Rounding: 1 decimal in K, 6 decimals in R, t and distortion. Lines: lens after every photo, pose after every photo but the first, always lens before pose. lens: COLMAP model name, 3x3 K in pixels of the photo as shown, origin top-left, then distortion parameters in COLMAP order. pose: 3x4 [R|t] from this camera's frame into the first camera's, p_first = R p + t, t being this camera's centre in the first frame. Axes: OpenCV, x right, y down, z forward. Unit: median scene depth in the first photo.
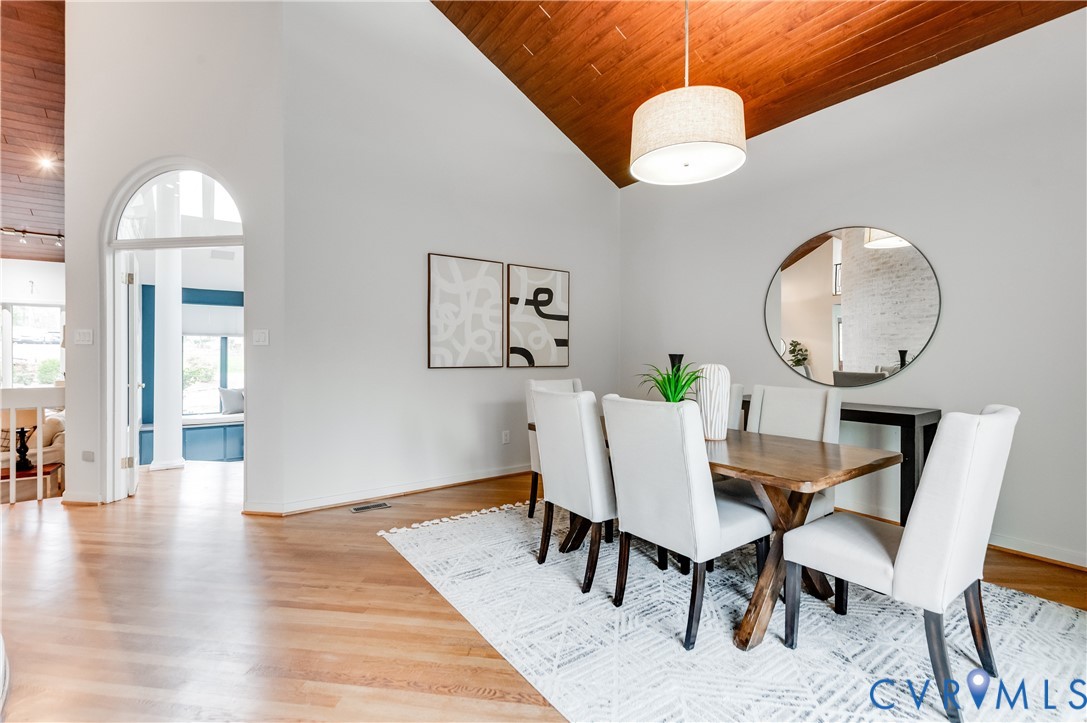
lens RADIAL K [[475.0, 0, 543.7], [0, 475.0, 358.6], [0, 0, 1]] dist [0.002826, 0.000018]
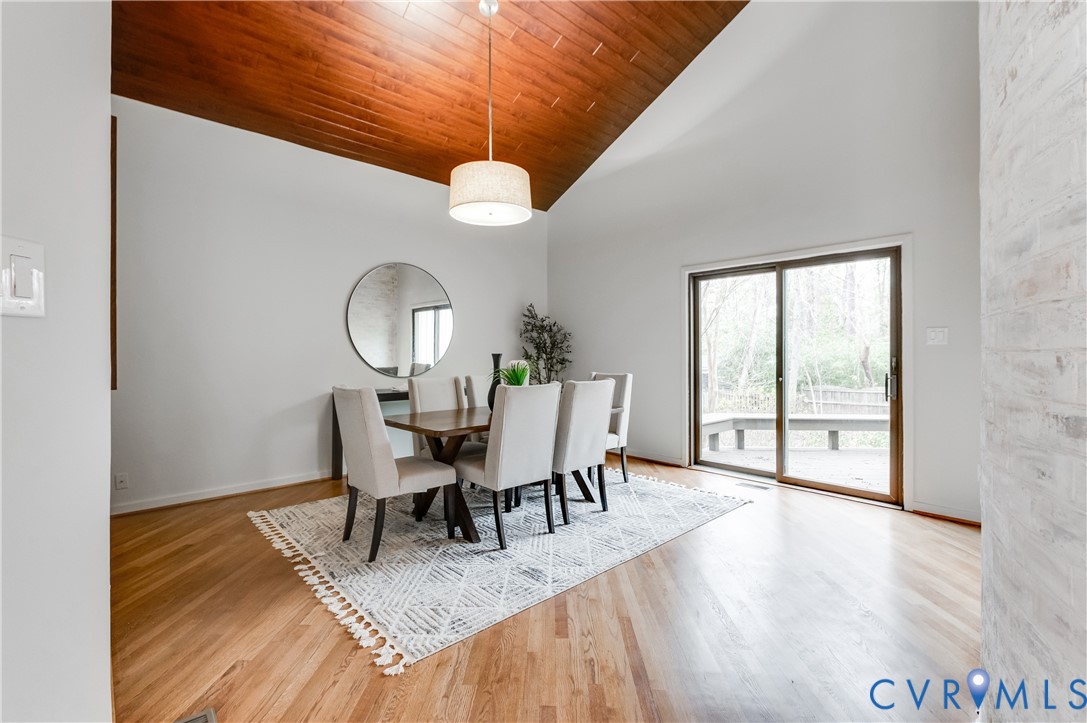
lens RADIAL K [[475.0, 0, 543.7], [0, 475.0, 358.6], [0, 0, 1]] dist [0.002826, 0.000018]
pose [[-0.140336, 0.005668, 0.990088, -0.899547], [0.006667, 0.999966, -0.004780, 0.010255], [-0.990082, 0.005930, -0.140369, 0.891791]]
